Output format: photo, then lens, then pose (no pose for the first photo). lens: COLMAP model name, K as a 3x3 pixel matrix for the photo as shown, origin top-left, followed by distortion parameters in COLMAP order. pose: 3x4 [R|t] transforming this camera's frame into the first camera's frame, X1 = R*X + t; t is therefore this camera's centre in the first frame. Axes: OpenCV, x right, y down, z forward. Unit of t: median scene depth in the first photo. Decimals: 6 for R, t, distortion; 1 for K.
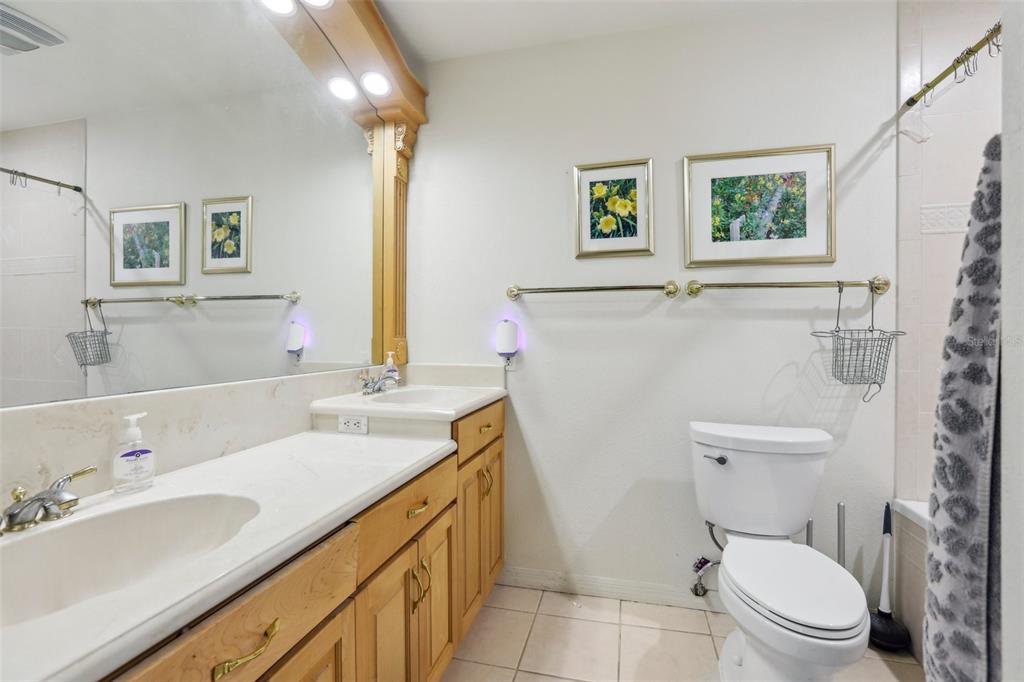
lens RADIAL K [[464.2, 0, 508.5], [0, 464.2, 339.0], [0, 0, 1]] dist [-0.000466, -0.000178]
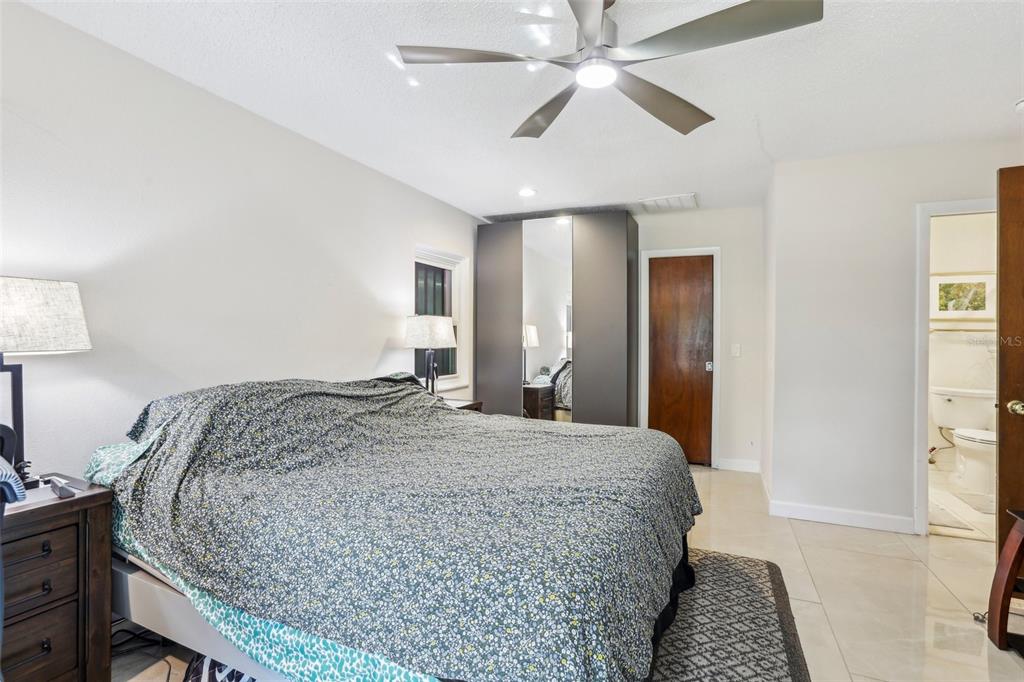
lens RADIAL K [[464.2, 0, 516.9], [0, 464.2, 339.7], [0, 0, 1]] dist [-0.000466, -0.000178]
pose [[0.989323, 0.014975, -0.144966, -1.334183], [-0.014979, 0.999887, 0.001064, -0.034965], [0.144966, 0.001119, 0.989436, -1.632857]]
